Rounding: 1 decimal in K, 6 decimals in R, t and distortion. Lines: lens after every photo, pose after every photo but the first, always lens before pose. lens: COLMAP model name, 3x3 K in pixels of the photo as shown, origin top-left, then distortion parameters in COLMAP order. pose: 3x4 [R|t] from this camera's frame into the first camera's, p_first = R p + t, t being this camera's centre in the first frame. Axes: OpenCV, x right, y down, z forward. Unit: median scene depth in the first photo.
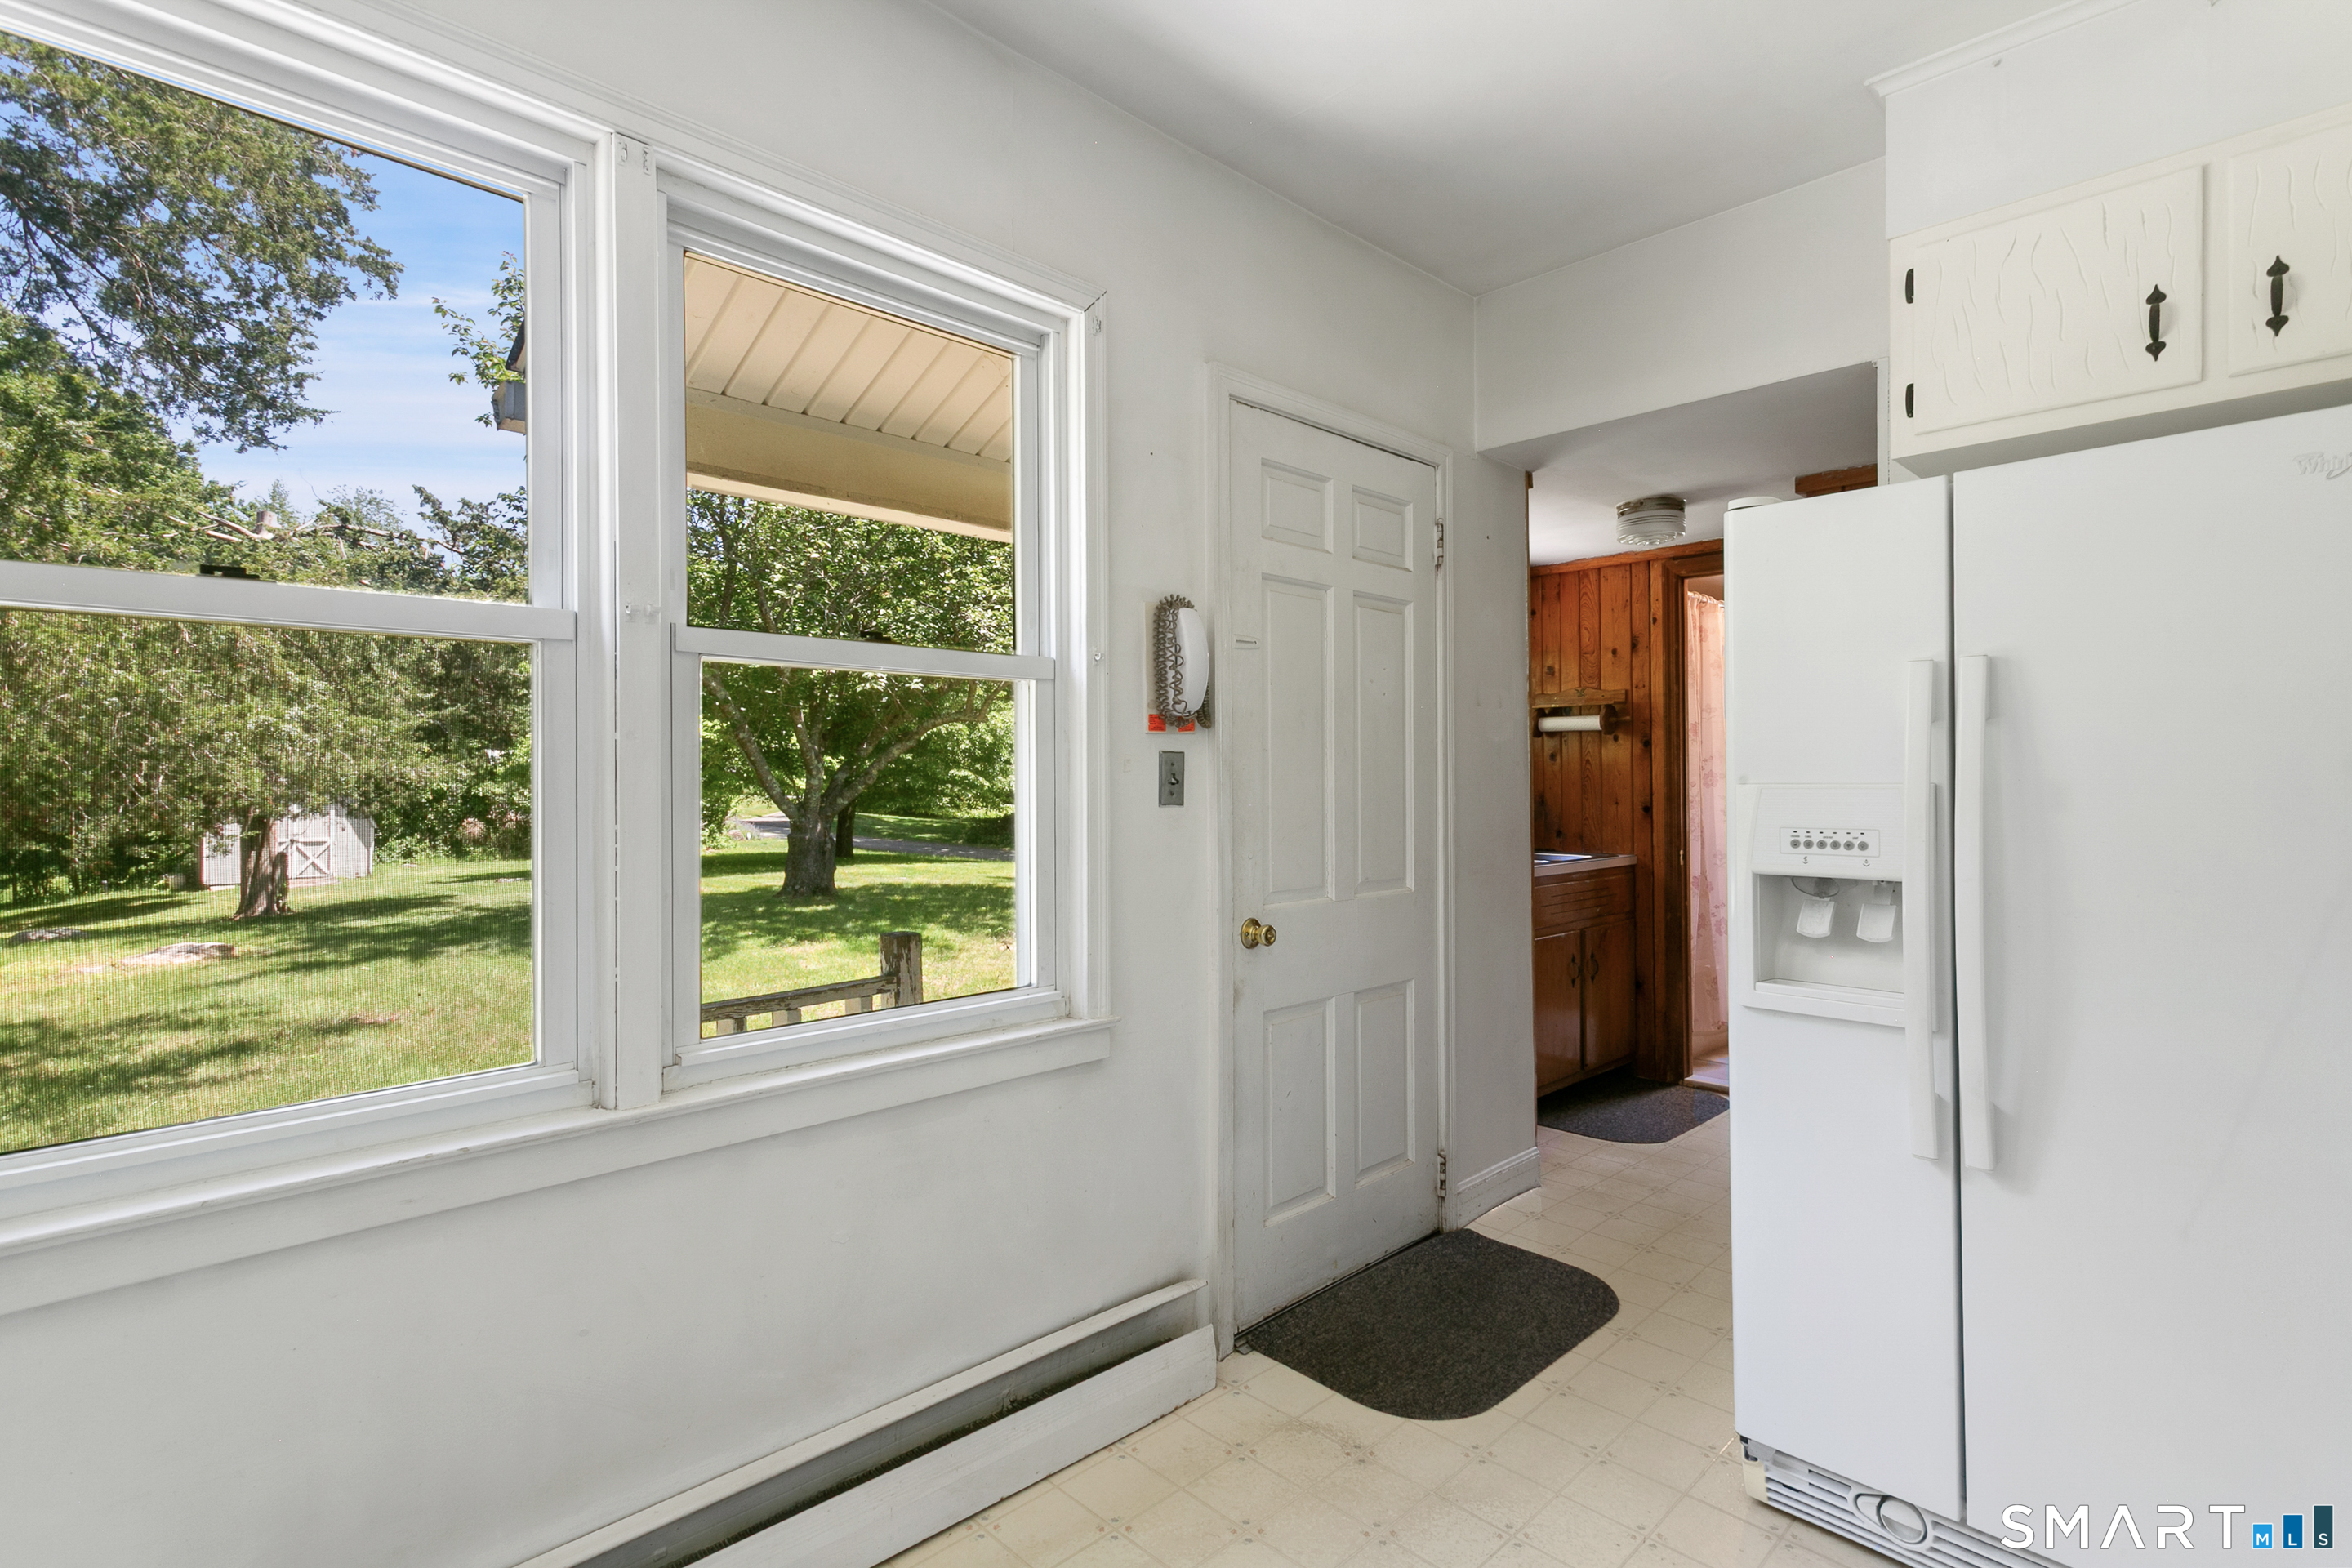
lens RADIAL K [[1141.5, 0, 1181.0], [0, 1141.5, 772.8], [0, 0, 1]] dist [0.000904, 0.003591]
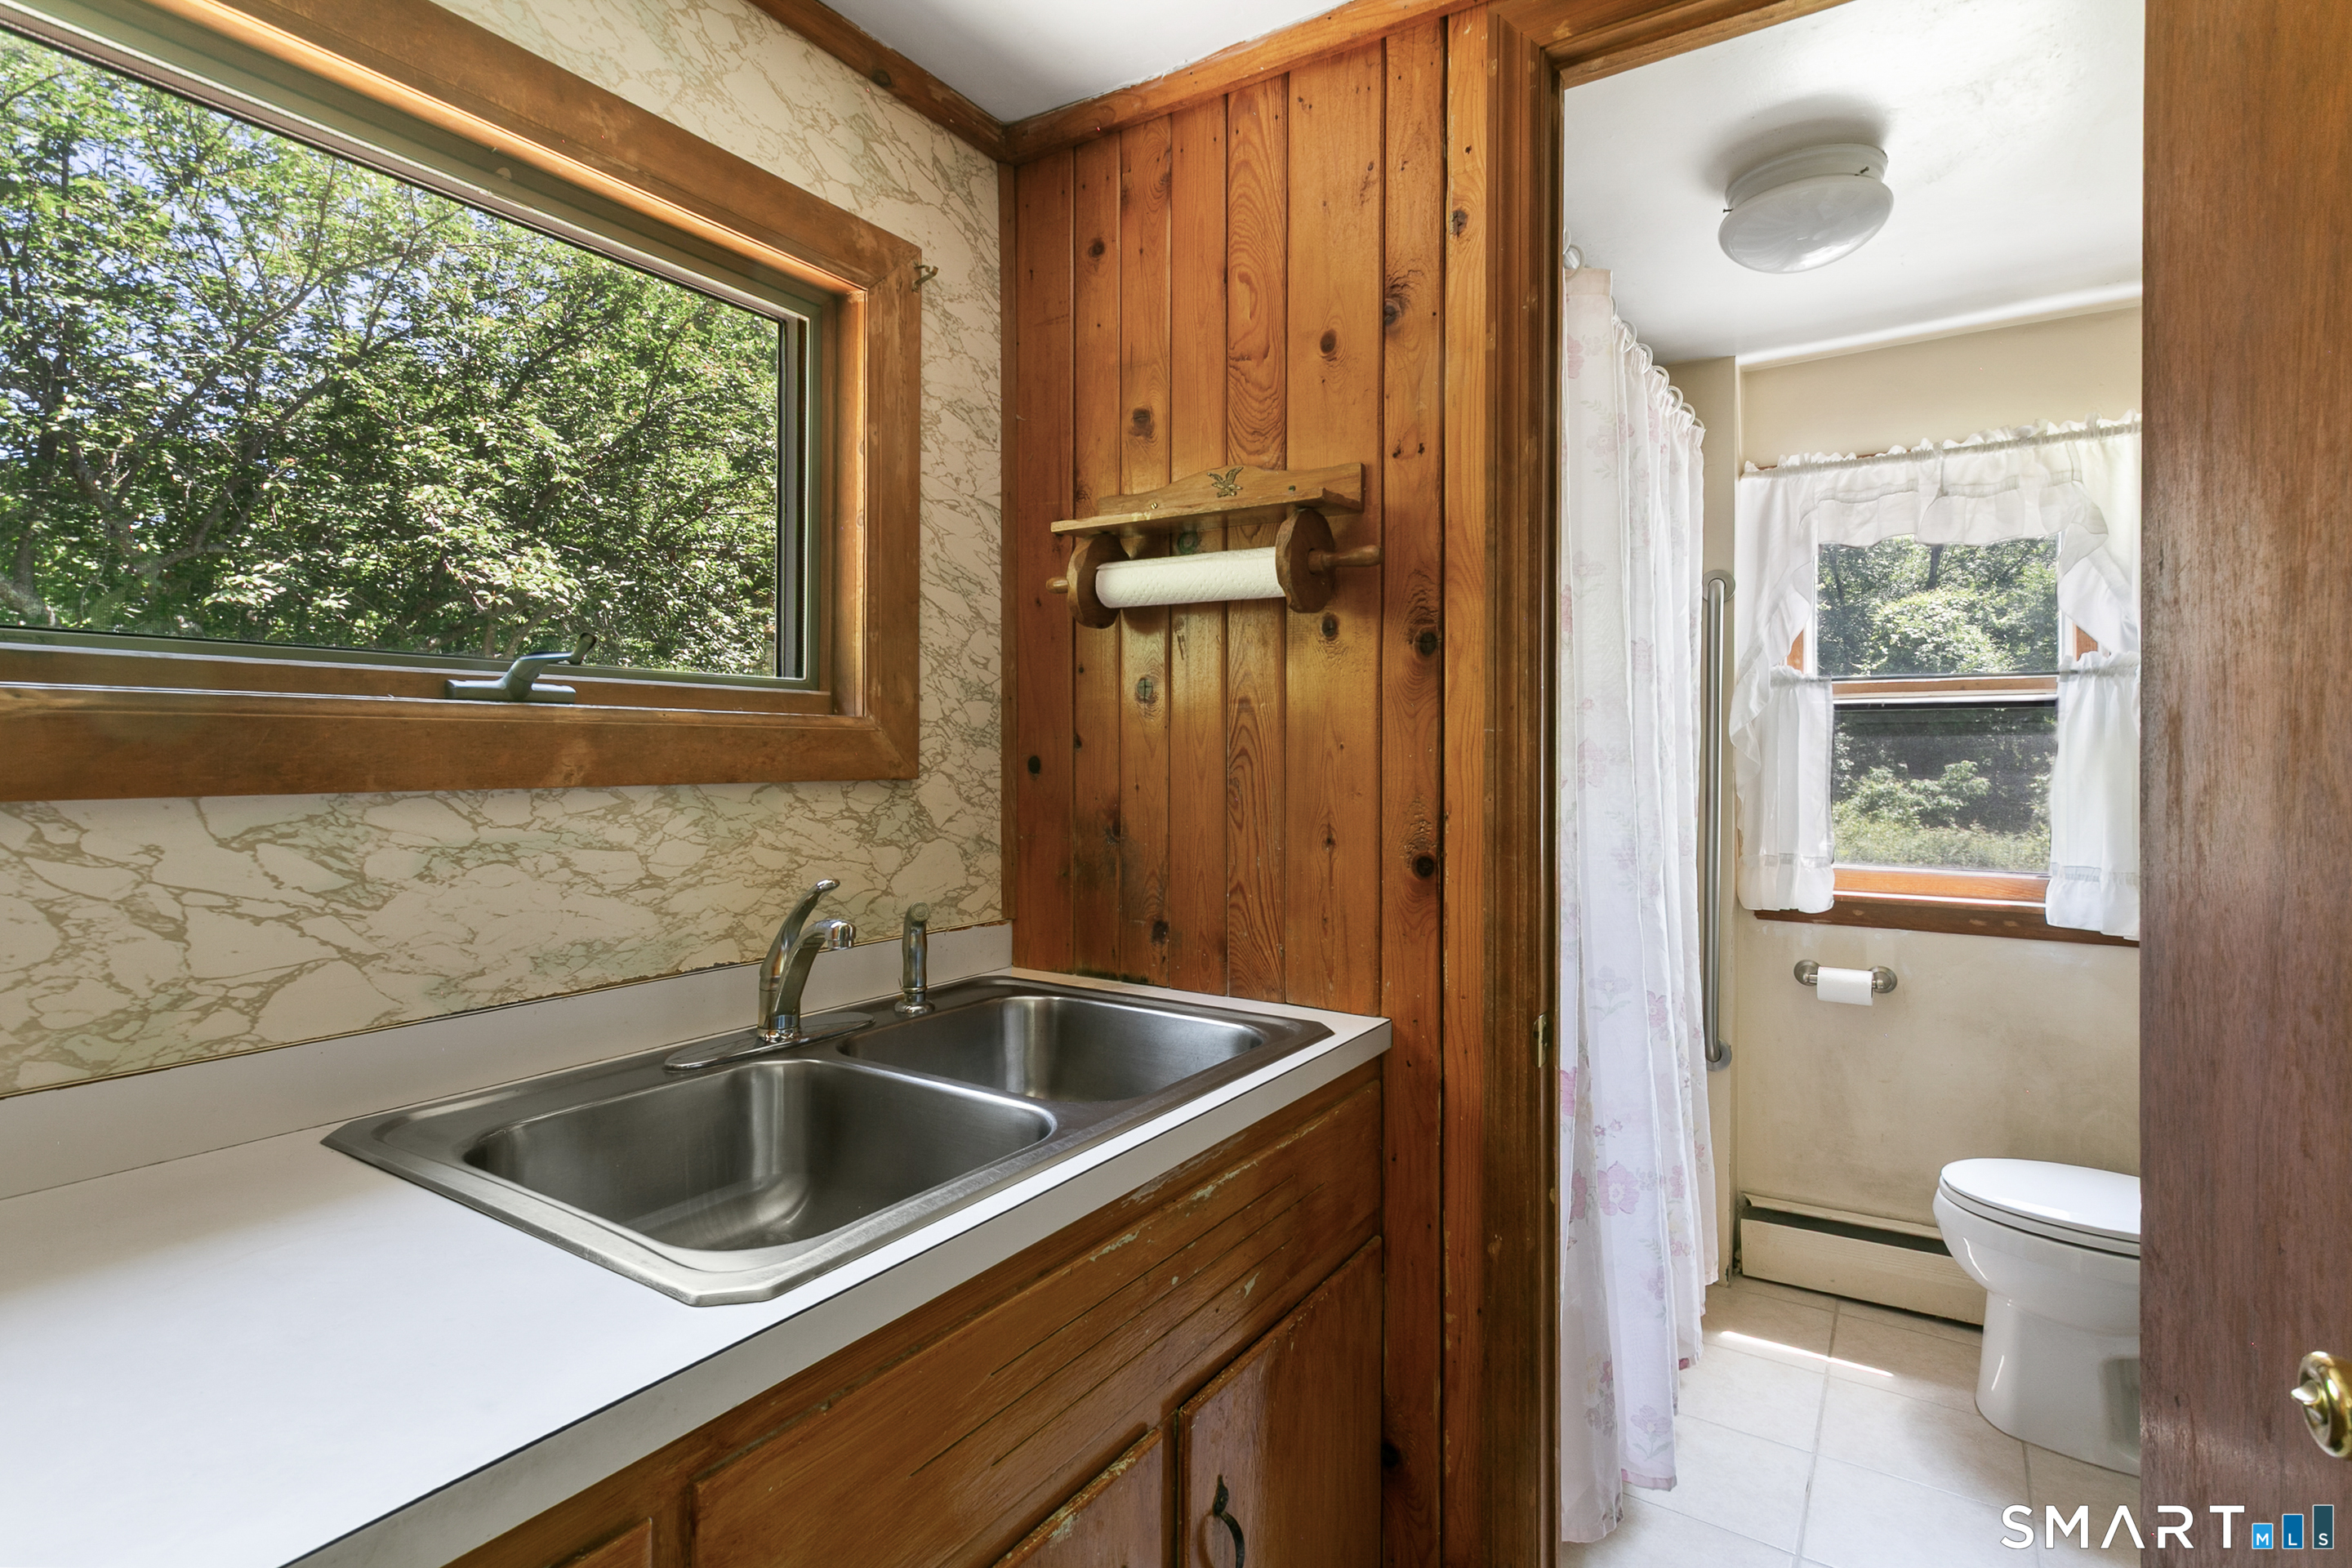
lens RADIAL K [[1141.5, 0, 1169.6], [0, 1141.5, 739.5], [0, 0, 1]] dist [0.000904, 0.003591]
pose [[0.975956, 0.014510, 0.217483, 0.409317], [-0.013678, 0.999892, -0.005329, 0.002700], [-0.217537, 0.002226, 0.976050, 1.066716]]
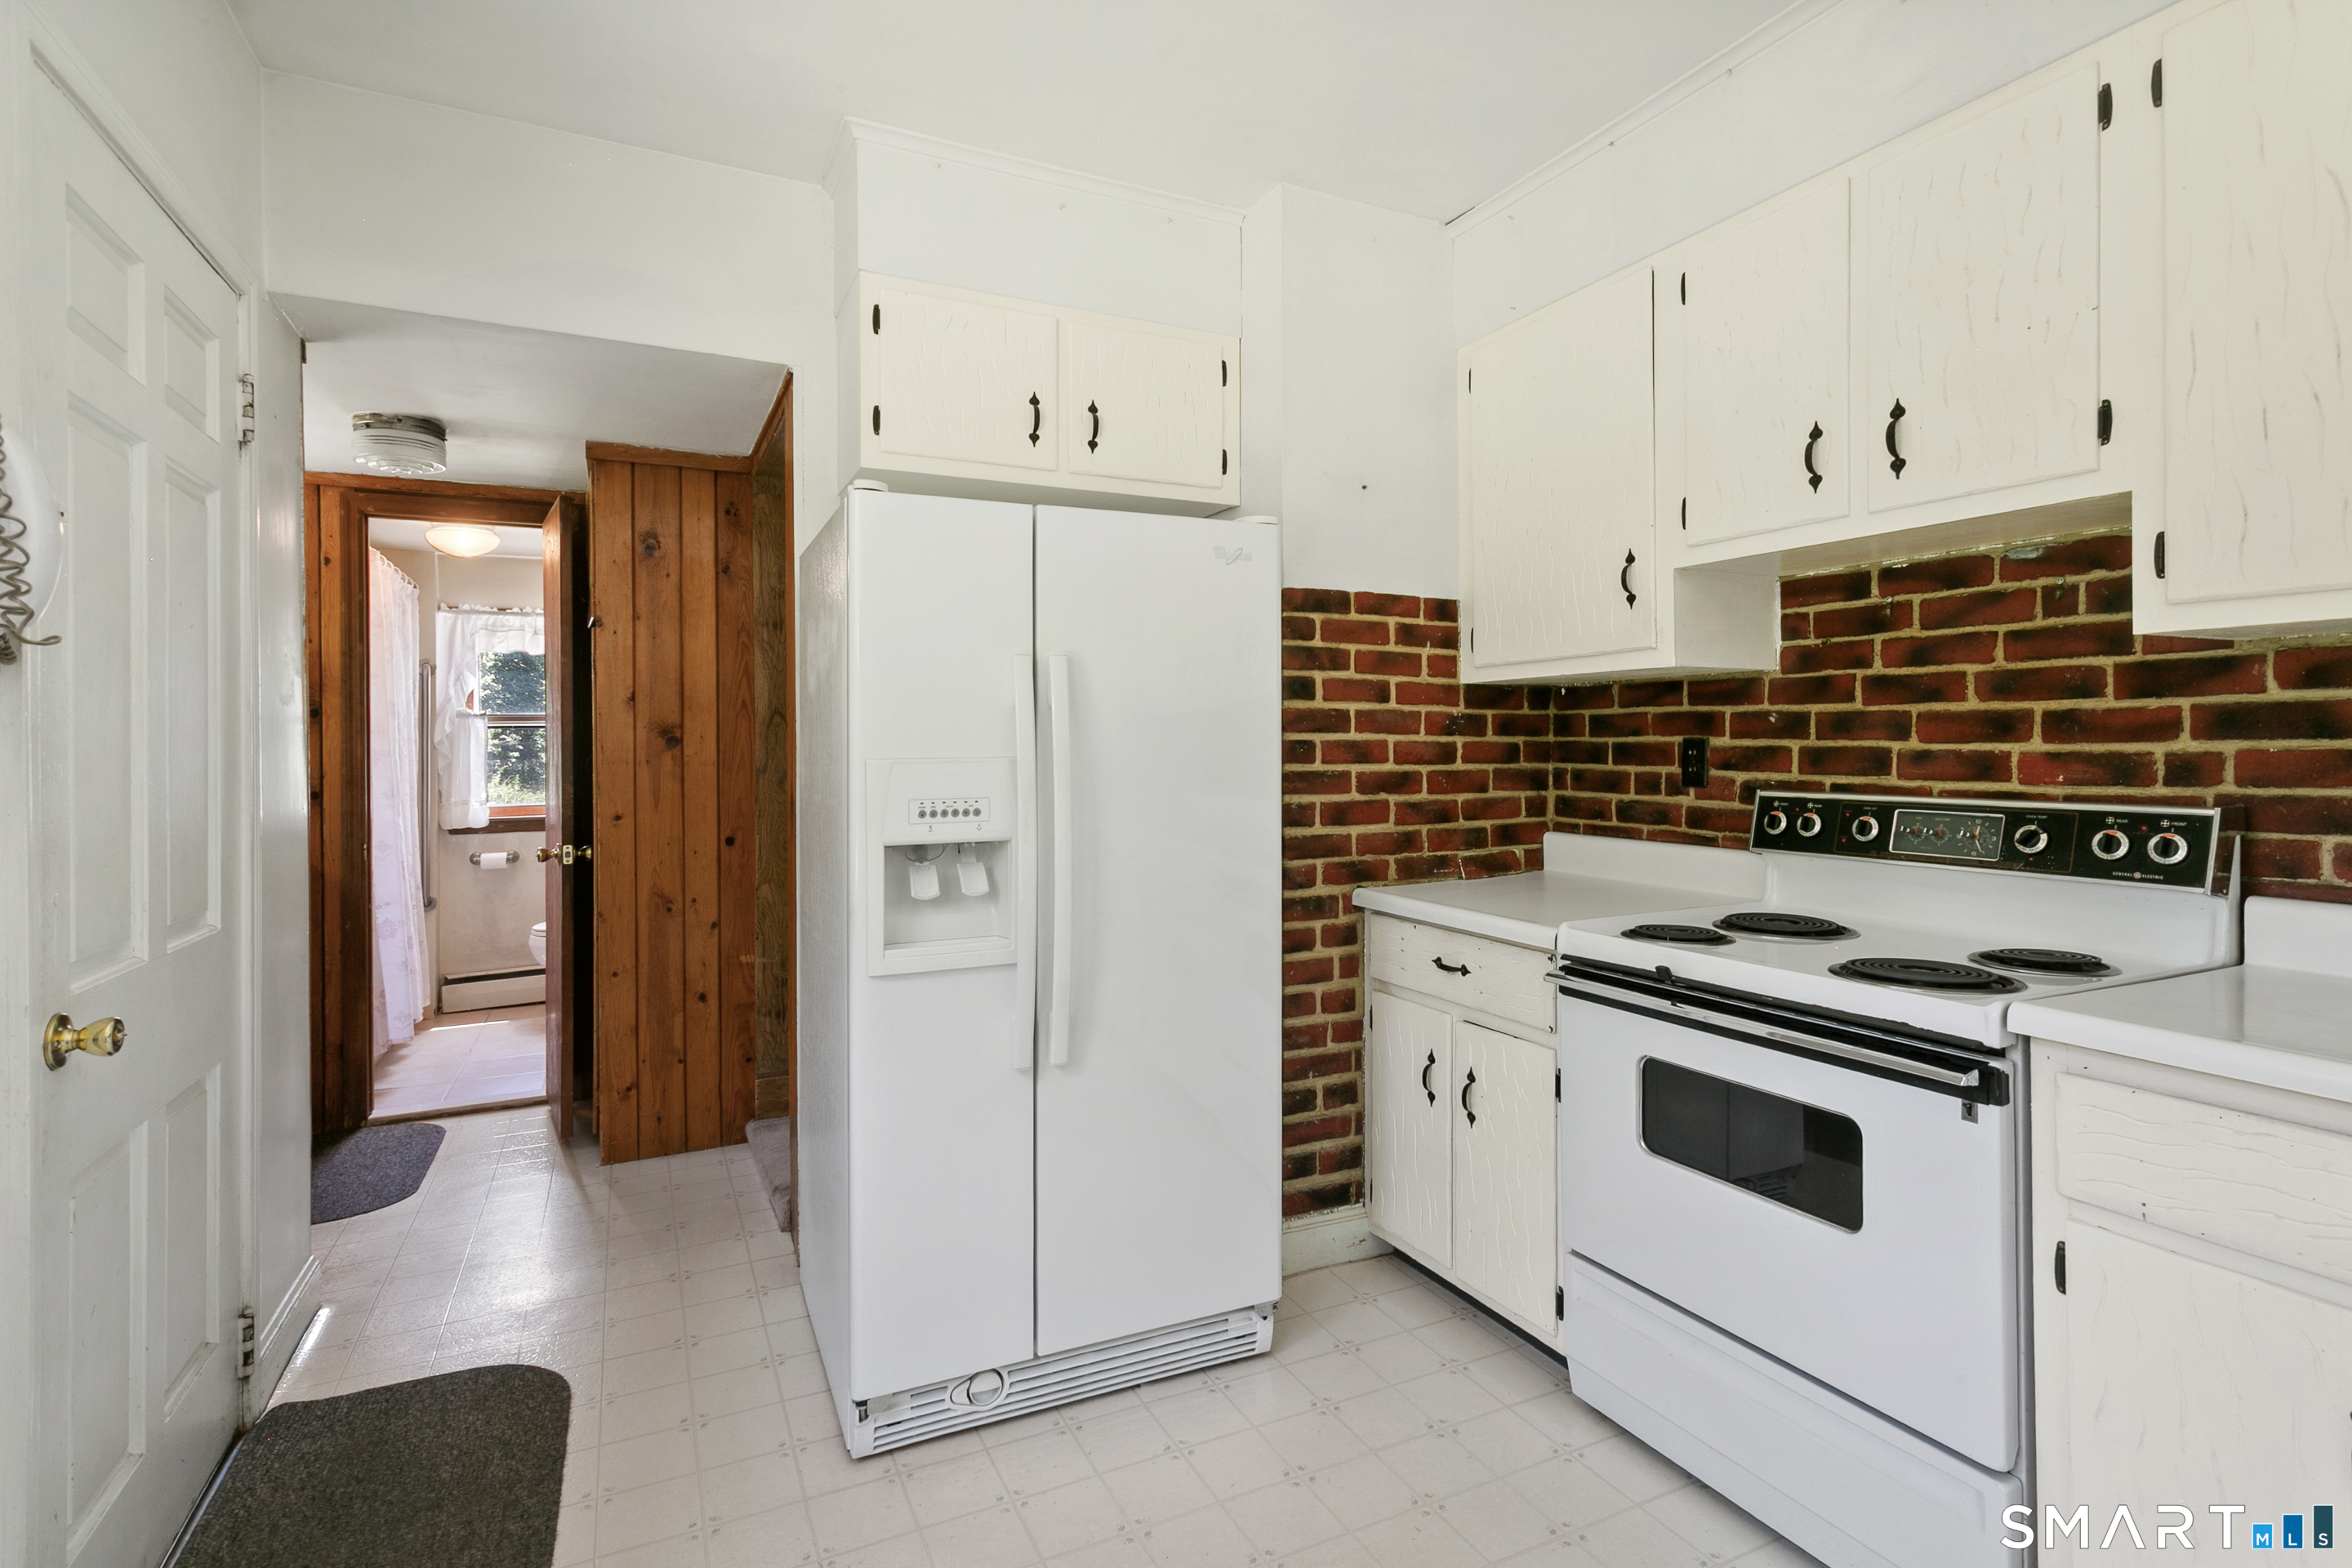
lens RADIAL K [[1141.5, 0, 1183.7], [0, 1141.5, 740.9], [0, 0, 1]] dist [0.000904, 0.003591]
pose [[0.308736, 0.005769, 0.951130, -0.242336], [0.001266, 0.999978, -0.006476, 0.000226], [-0.951147, 0.003203, 0.308722, 0.256565]]
